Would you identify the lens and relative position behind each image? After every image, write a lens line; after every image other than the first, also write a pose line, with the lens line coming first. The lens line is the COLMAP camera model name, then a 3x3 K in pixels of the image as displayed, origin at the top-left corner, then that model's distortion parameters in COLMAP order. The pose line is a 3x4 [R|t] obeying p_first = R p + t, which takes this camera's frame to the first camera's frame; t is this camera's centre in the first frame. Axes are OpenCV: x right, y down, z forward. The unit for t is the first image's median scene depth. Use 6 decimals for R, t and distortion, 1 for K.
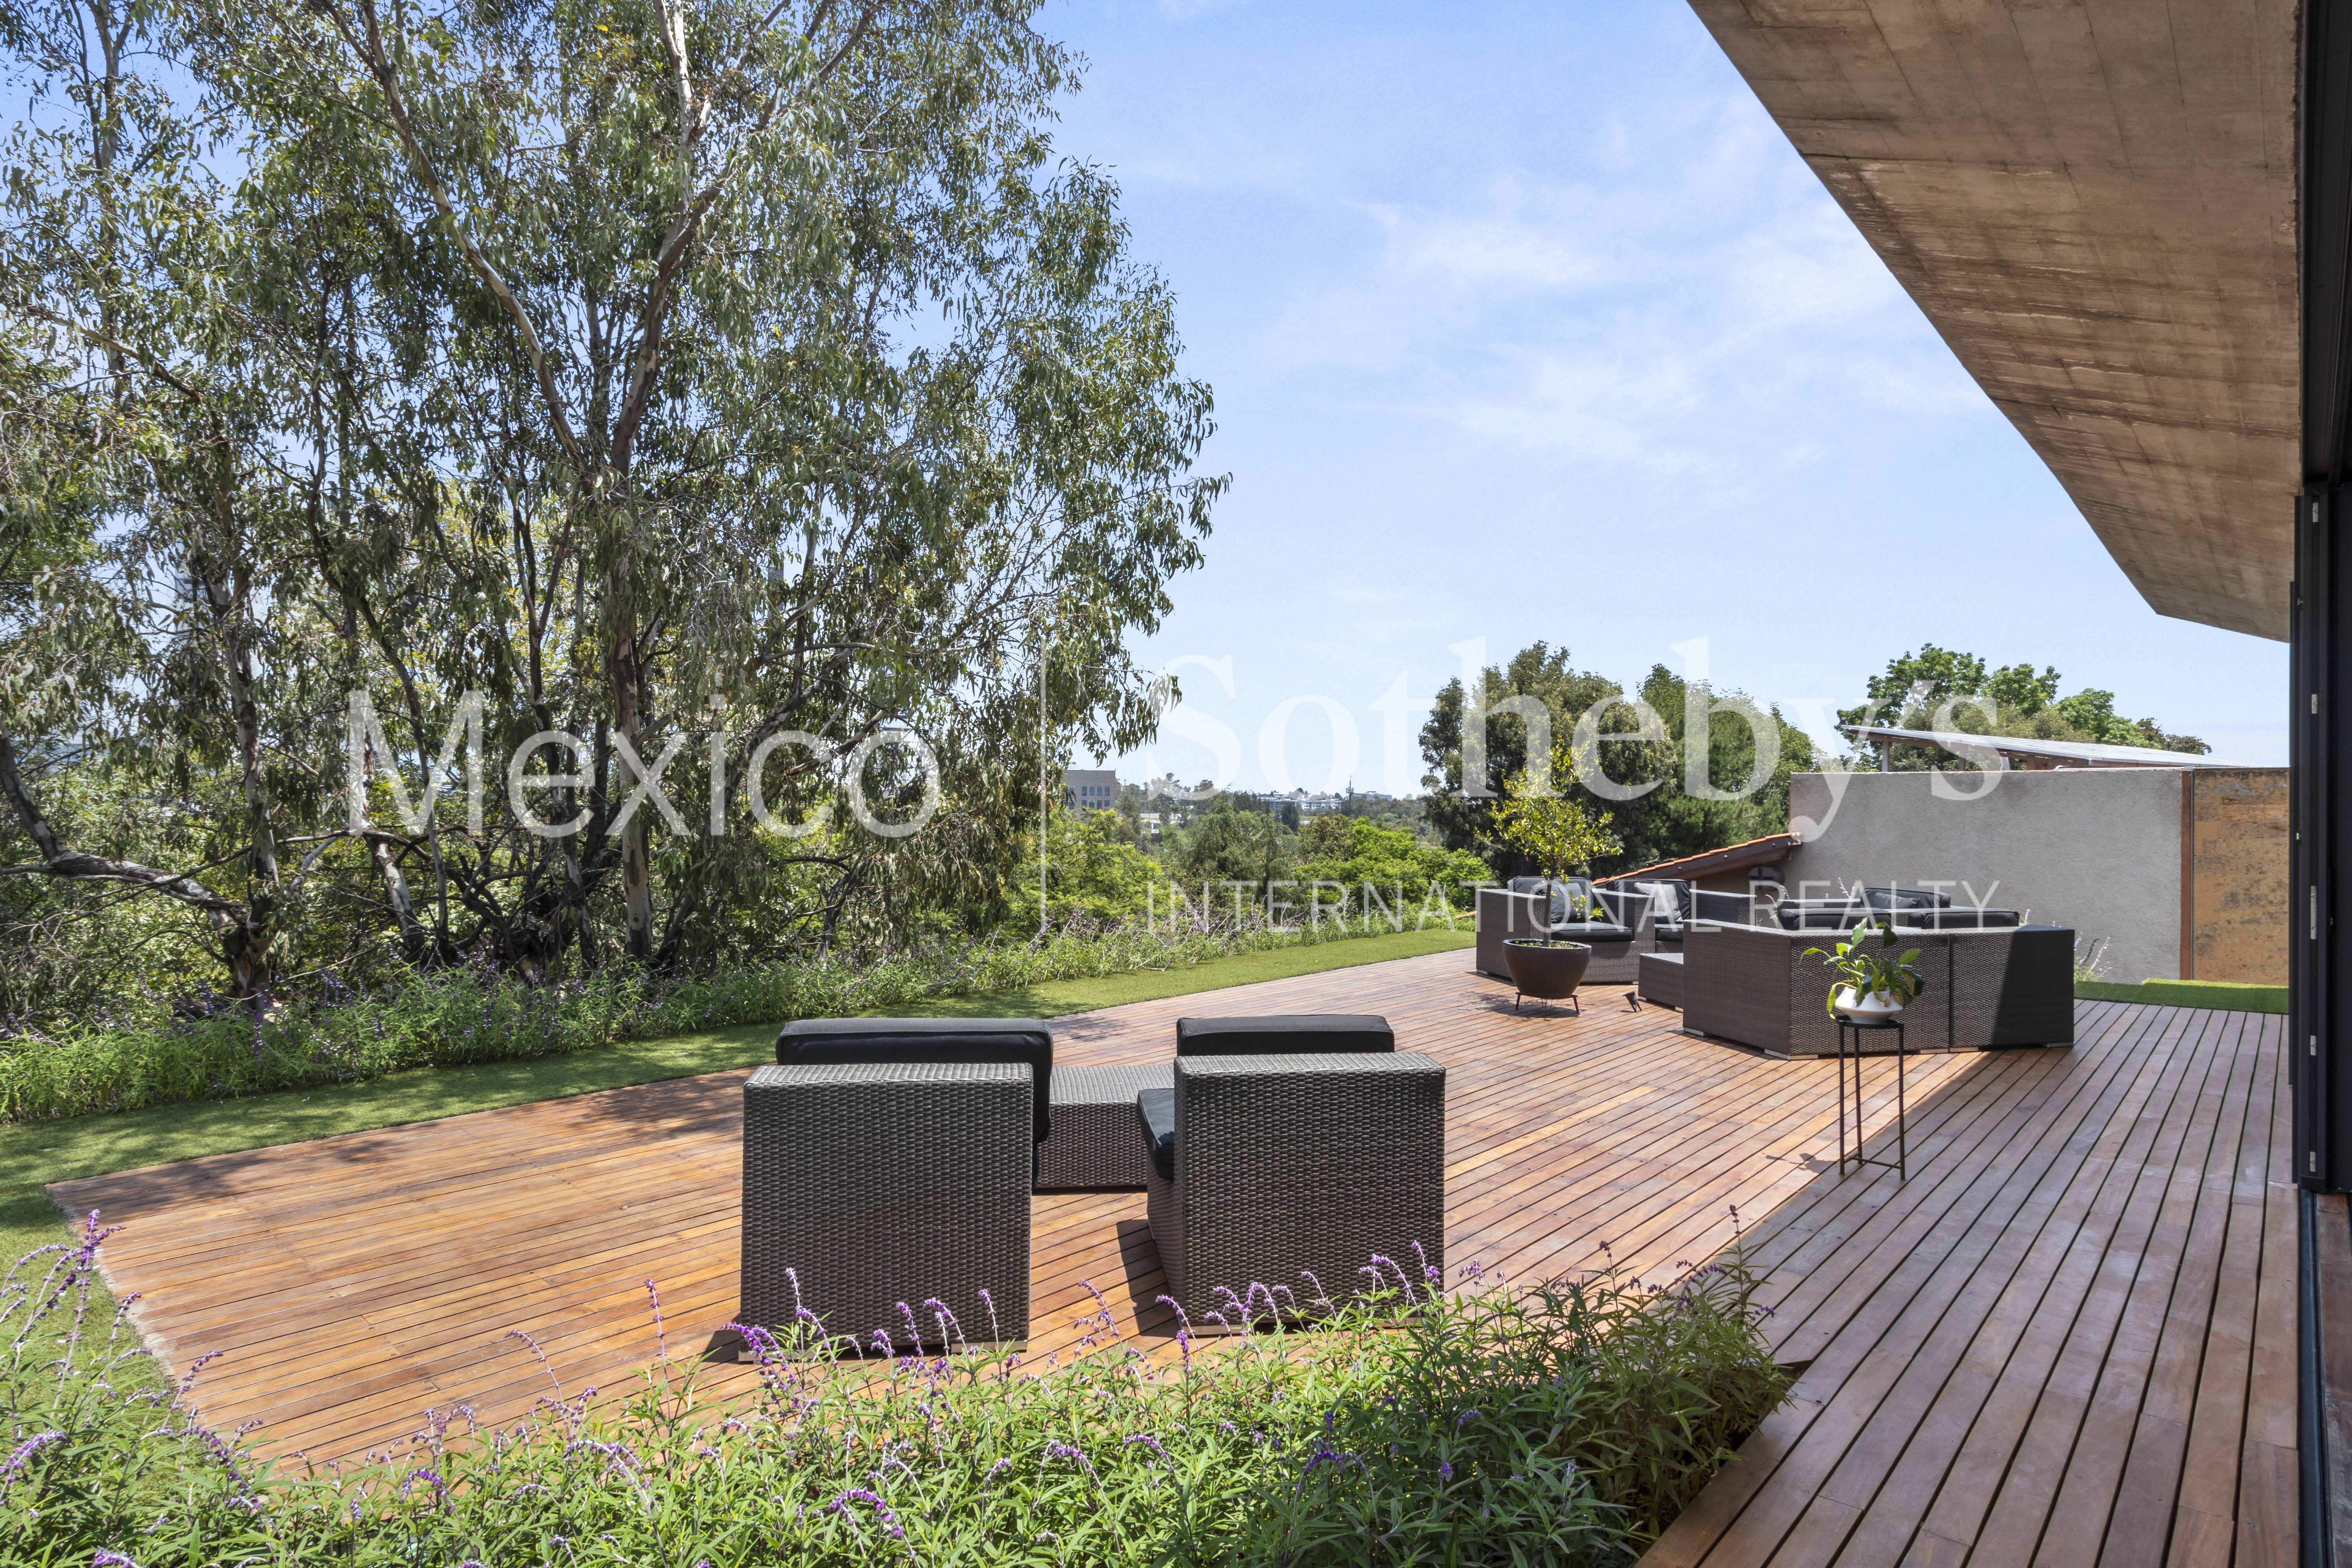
lens RADIAL K [[1236.8, 0, 1164.4], [0, 1236.8, 792.0], [0, 0, 1]] dist [0.001091, -0.000123]
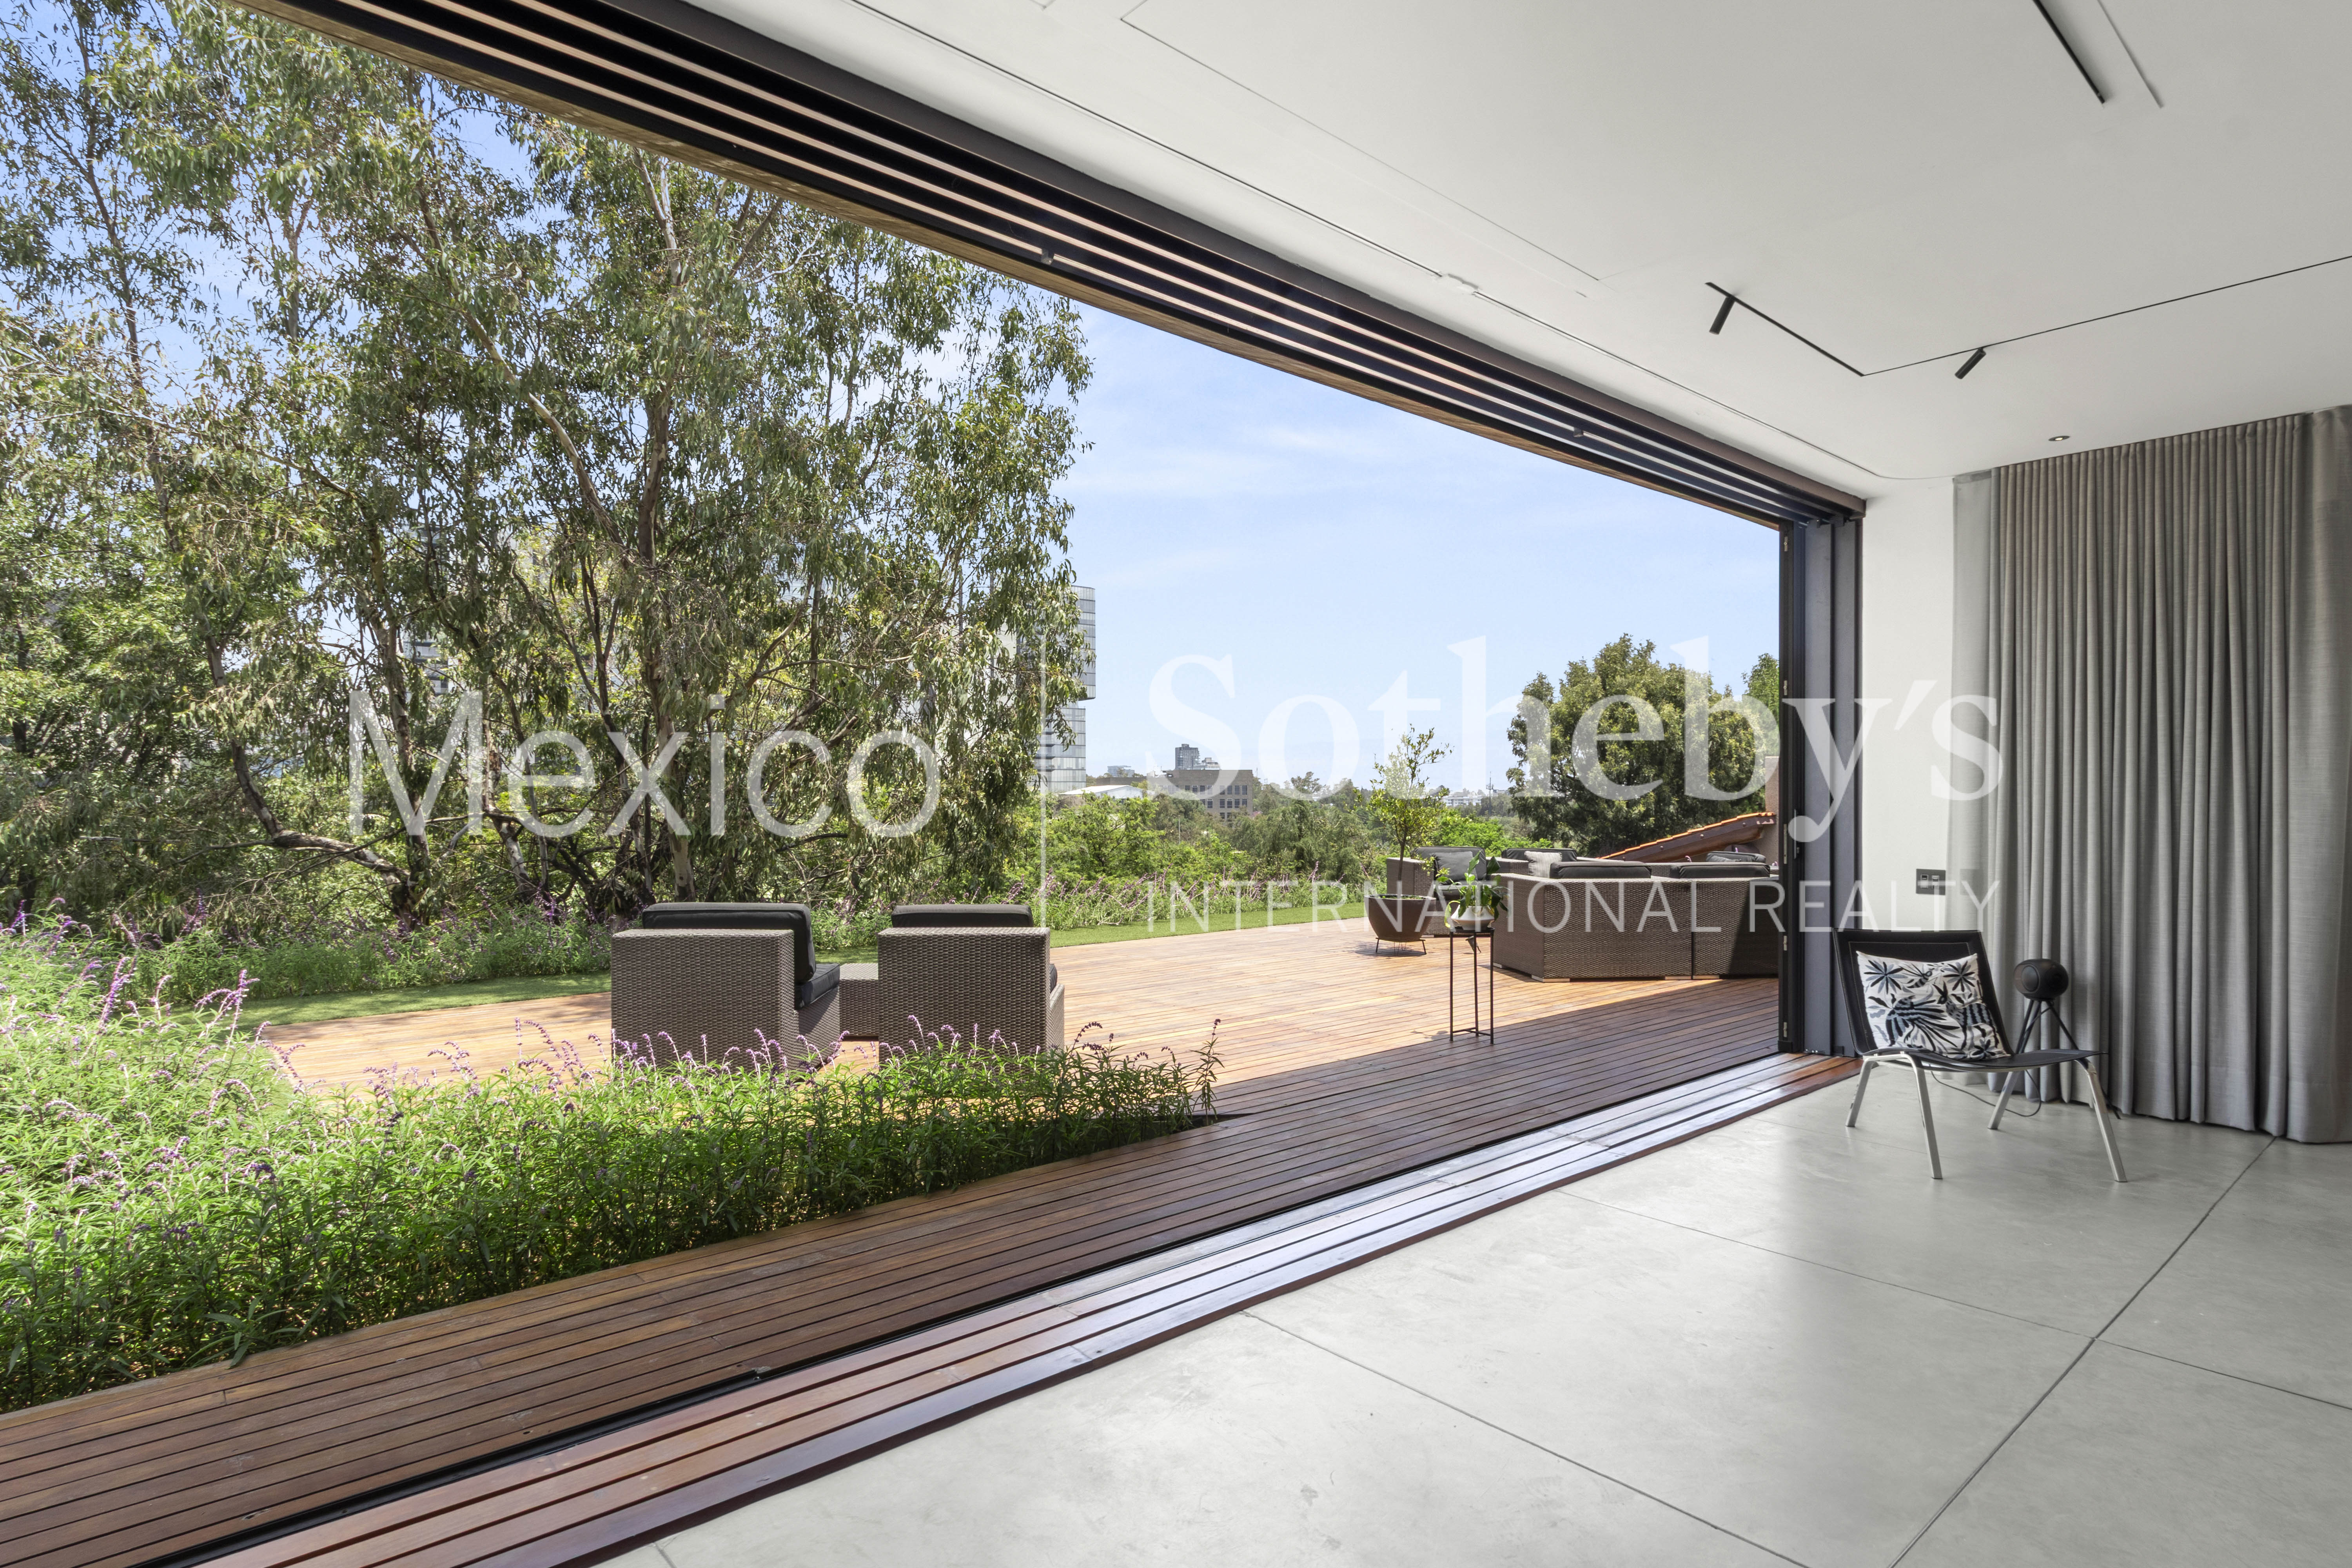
lens RADIAL K [[1201.2, 0, 1155.0], [0, 1201.2, 816.7], [0, 0, 1]] dist [0.005398, 0.000690]
pose [[0.993183, -0.008172, -0.116282, 0.359859], [0.010689, 0.999722, 0.021035, 0.029688], [0.116077, -0.022134, 0.992994, -0.327092]]
